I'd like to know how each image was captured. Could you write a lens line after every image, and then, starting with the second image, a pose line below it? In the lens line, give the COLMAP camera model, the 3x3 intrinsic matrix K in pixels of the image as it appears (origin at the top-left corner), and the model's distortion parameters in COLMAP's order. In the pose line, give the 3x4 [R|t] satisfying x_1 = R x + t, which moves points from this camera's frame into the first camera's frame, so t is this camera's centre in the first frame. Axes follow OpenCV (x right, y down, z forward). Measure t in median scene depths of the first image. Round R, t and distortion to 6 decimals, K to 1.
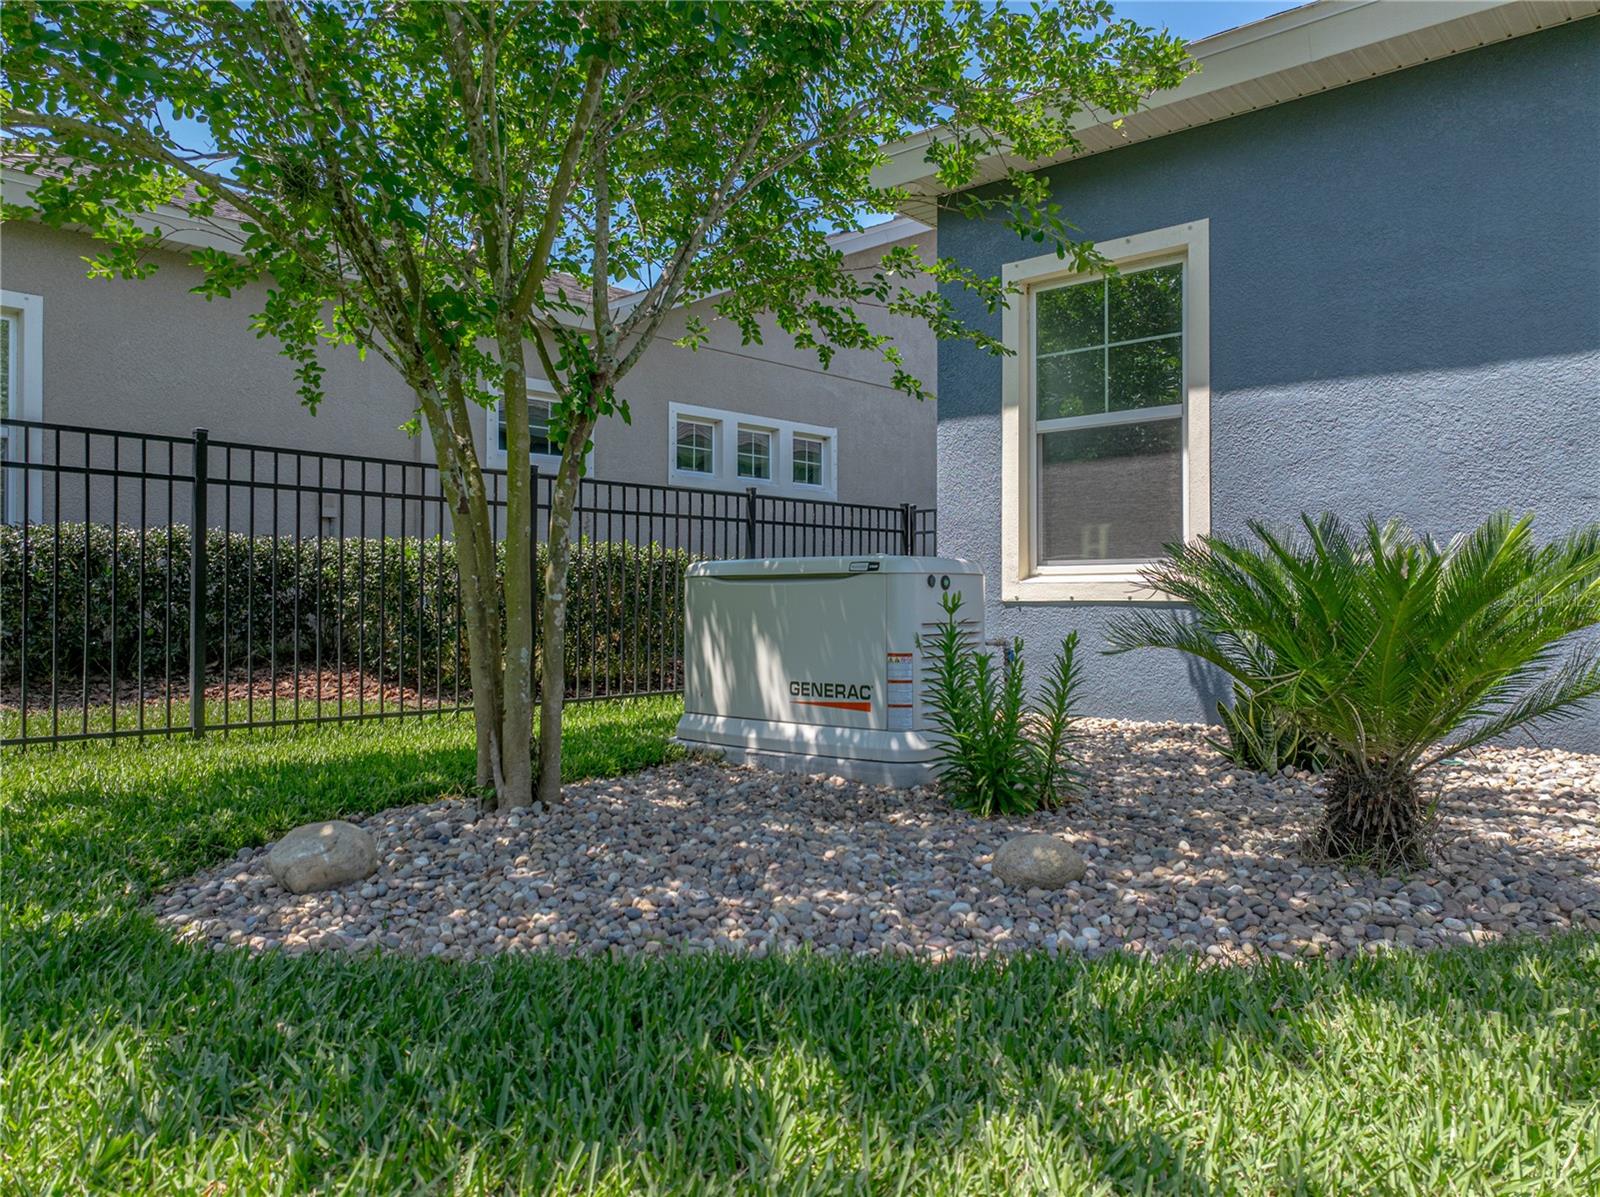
lens RADIAL K [[1120.2, 0, 799.6], [0, 1120.2, 598.6], [0, 0, 1]] dist [-0.025946, 0.011344]
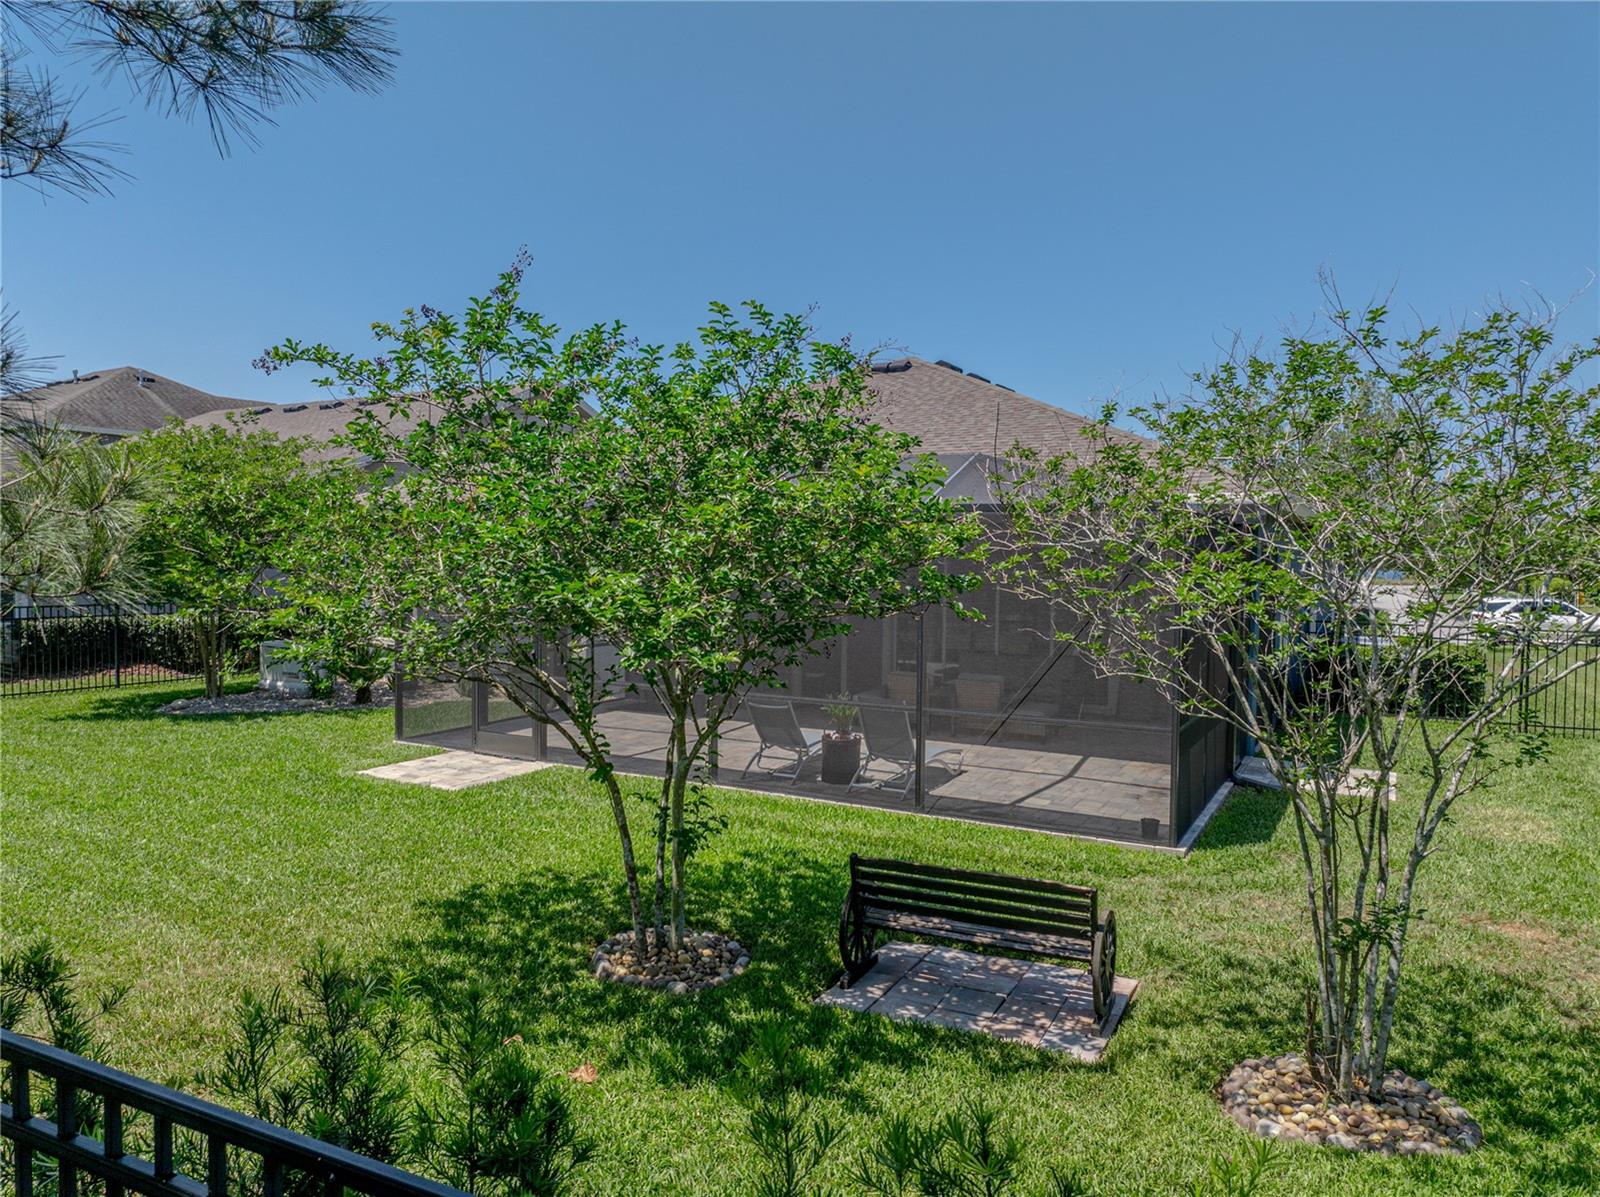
lens RADIAL K [[1120.2, 0, 800.4], [0, 1120.2, 597.8], [0, 0, 1]] dist [-0.025946, 0.011344]
pose [[0.974600, -0.008848, 0.223779, 0.666629], [-0.000901, 0.999056, 0.043425, -0.267609], [-0.223952, -0.042523, 0.973672, -2.468846]]
